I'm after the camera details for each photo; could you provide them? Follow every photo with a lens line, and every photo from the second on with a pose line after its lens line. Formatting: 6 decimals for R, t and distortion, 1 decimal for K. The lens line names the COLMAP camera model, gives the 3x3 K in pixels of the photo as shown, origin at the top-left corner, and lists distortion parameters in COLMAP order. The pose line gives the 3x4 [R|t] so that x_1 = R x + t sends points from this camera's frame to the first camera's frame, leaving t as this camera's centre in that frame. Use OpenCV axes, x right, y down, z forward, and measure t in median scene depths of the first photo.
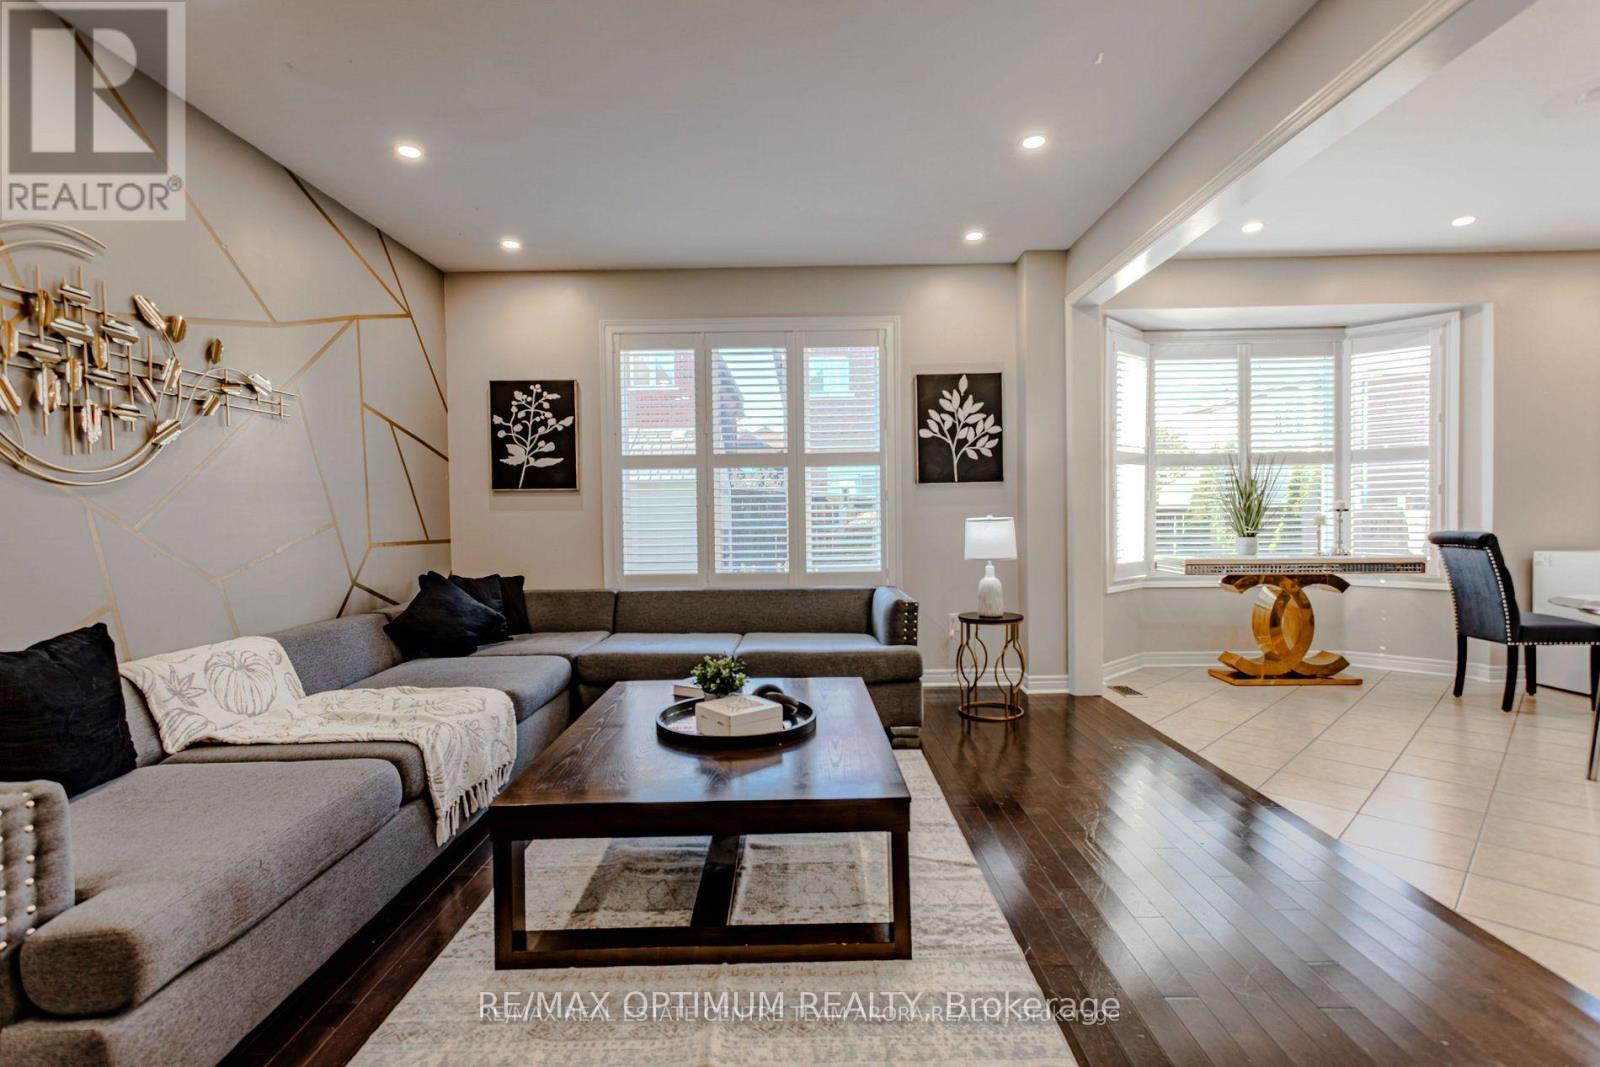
lens RADIAL K [[764.1, 0, 797.3], [0, 764.1, 527.8], [0, 0, 1]] dist [0.014520, 0.001174]
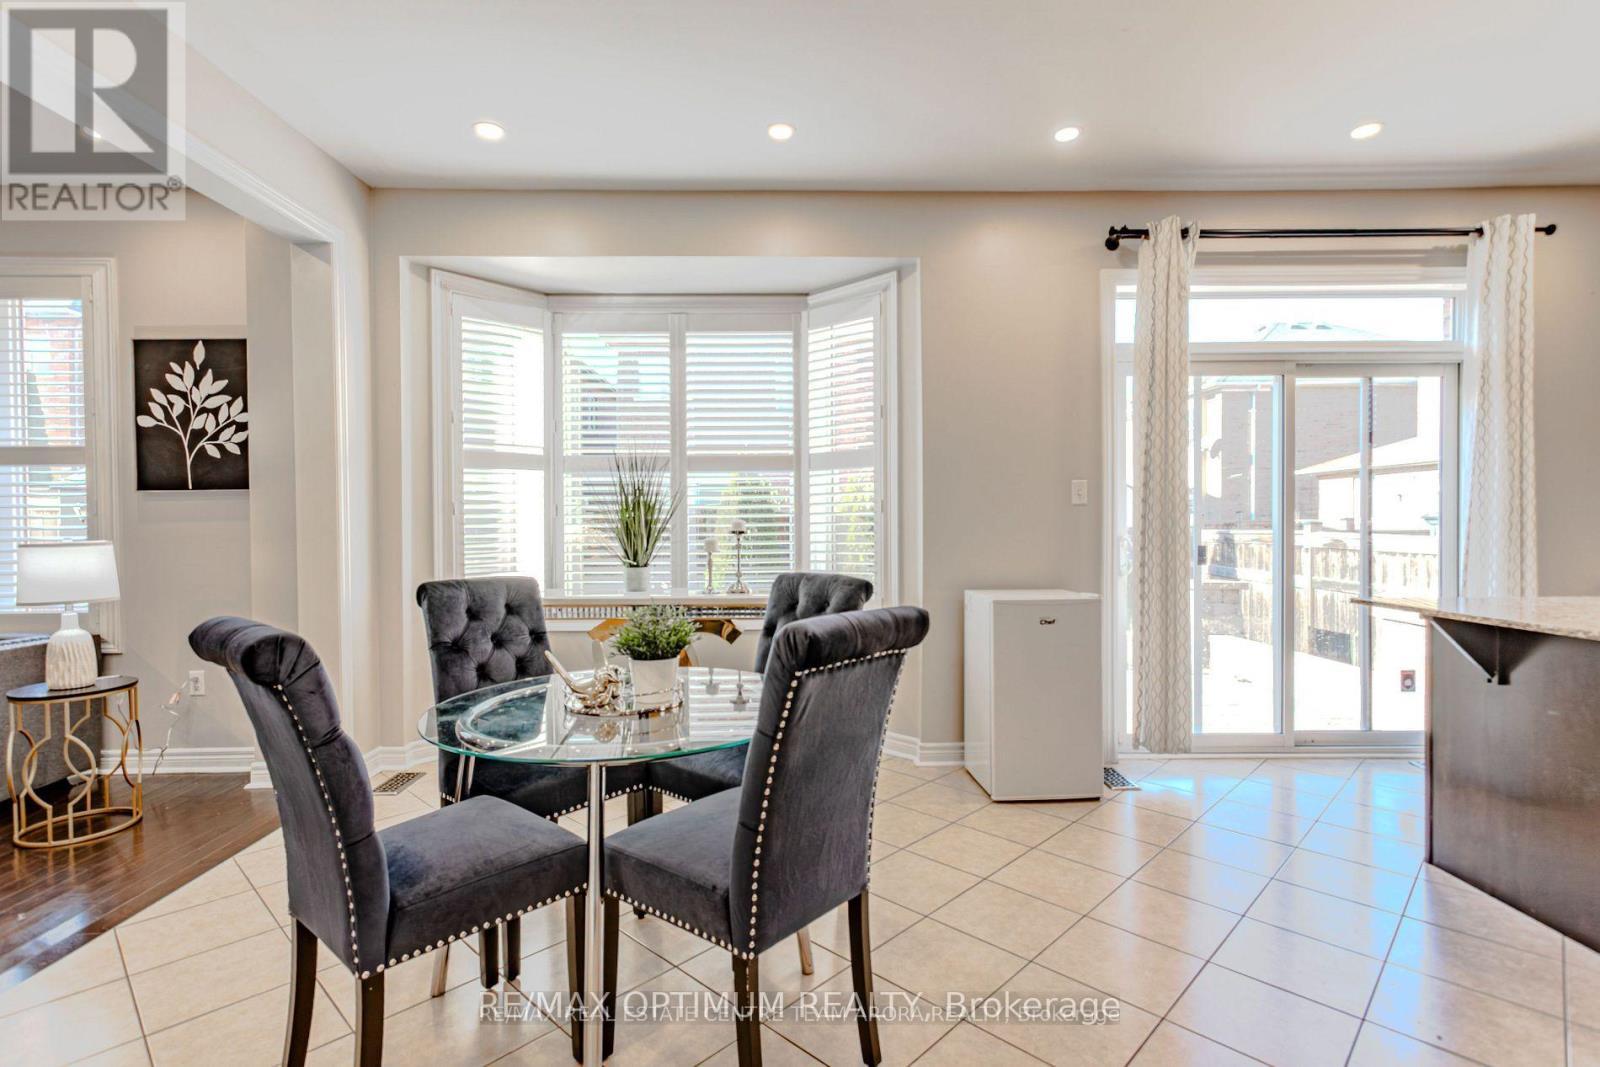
lens RADIAL K [[764.1, 0, 797.3], [0, 764.1, 527.8], [0, 0, 1]] dist [0.014520, 0.001174]
pose [[0.999831, 0.010646, 0.014965, 0.771312], [-0.010646, 0.999943, -0.000037, -0.029408], [-0.014965, -0.000122, 0.999888, 0.261809]]
